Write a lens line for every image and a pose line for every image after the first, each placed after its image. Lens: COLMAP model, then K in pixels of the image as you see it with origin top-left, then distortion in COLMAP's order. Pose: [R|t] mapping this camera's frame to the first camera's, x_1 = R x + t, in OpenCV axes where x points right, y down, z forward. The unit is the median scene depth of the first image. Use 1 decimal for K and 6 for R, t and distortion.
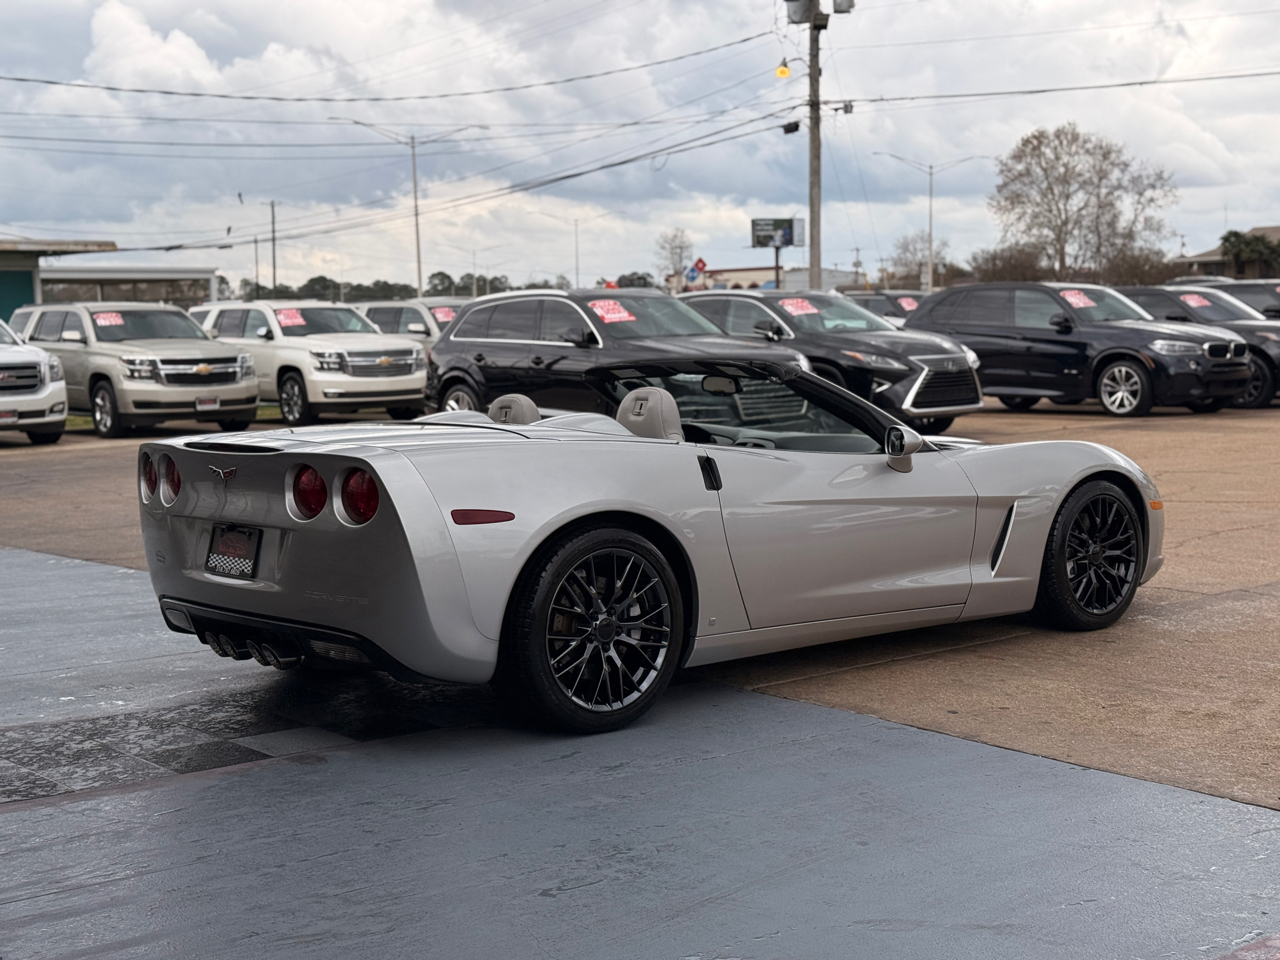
lens RADIAL K [[1821.5, 0, 640.0], [0, 1821.5, 480.0], [0, 0, 1]] dist [0.215314, -0.483972]
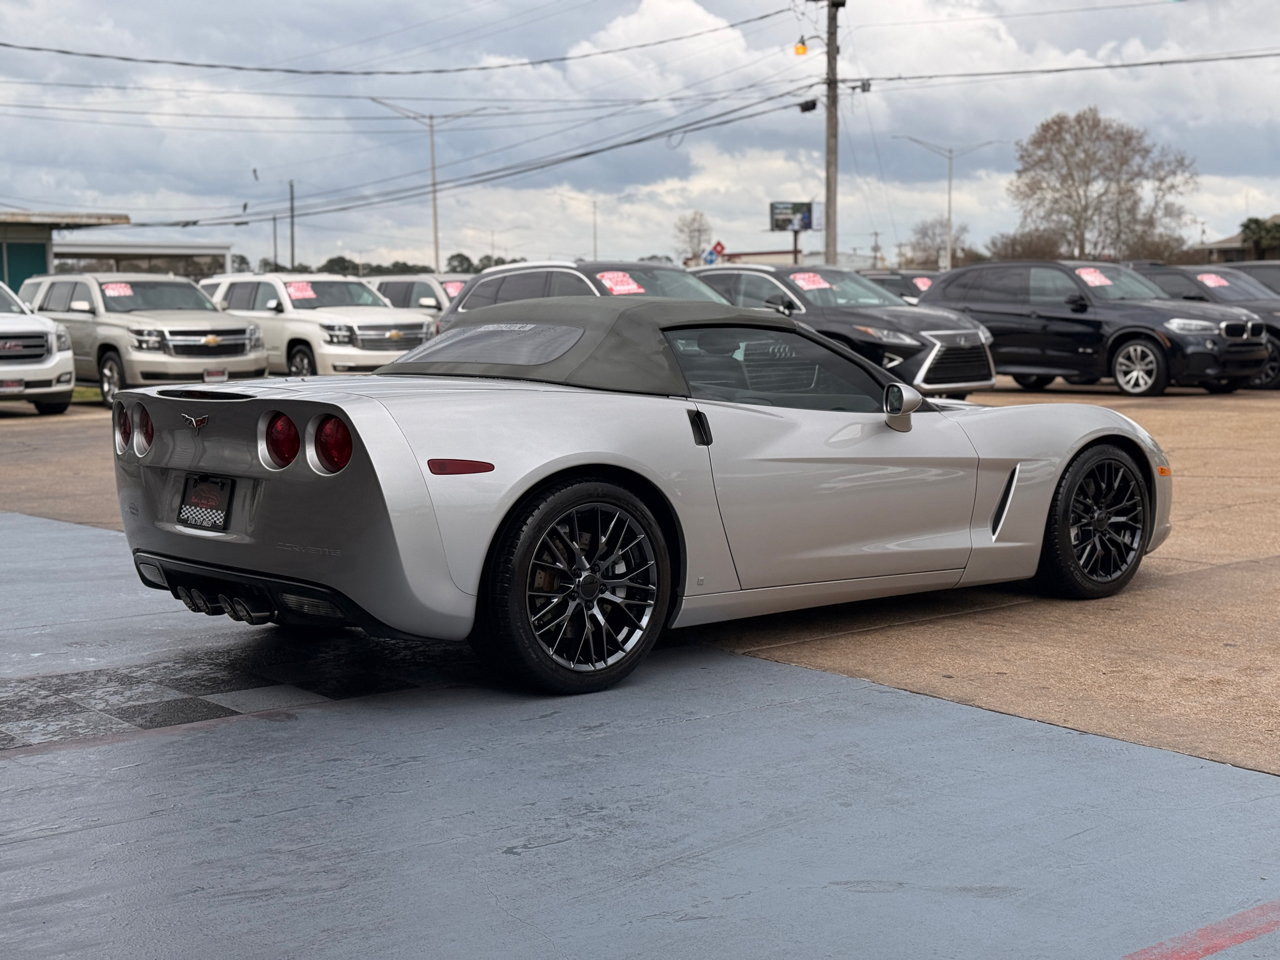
lens RADIAL K [[1815.7, 0, 646.3], [0, 1815.7, 474.0], [0, 0, 1]] dist [0.217540, -0.485799]
pose [[0.999933, 0.009503, -0.006673, 0.004949], [-0.009470, 0.999943, 0.004933, 0.004841], [0.006719, -0.004869, 0.999966, 0.010294]]
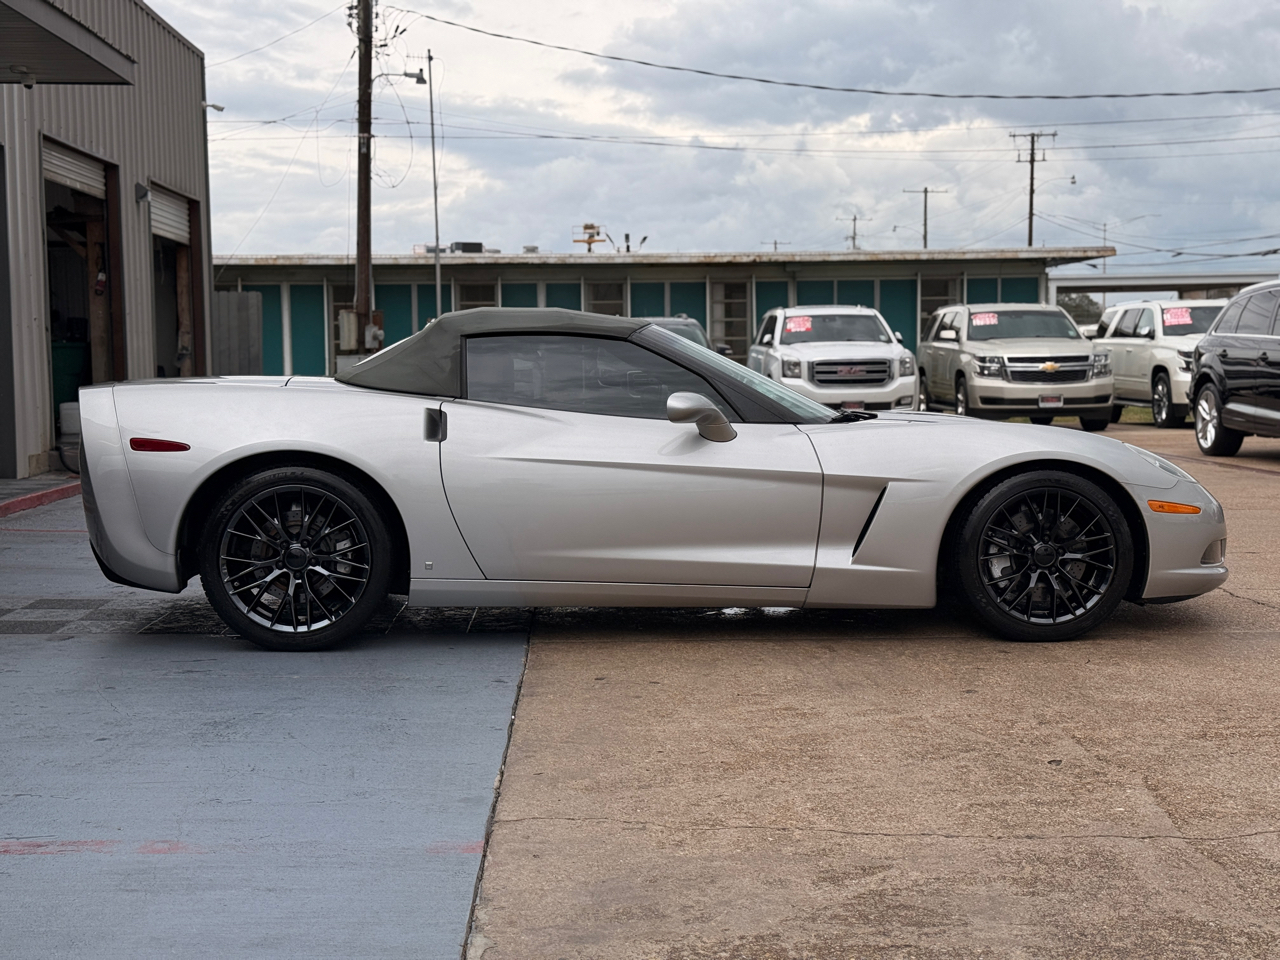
lens RADIAL K [[1821.5, 0, 640.0], [0, 1821.5, 480.0], [0, 0, 1]] dist [0.215314, -0.483972]
pose [[0.775288, 0.057013, -0.629030, 0.238483], [-0.062010, 0.997977, 0.014024, 0.001678], [0.628557, 0.028133, 0.777255, 0.075340]]
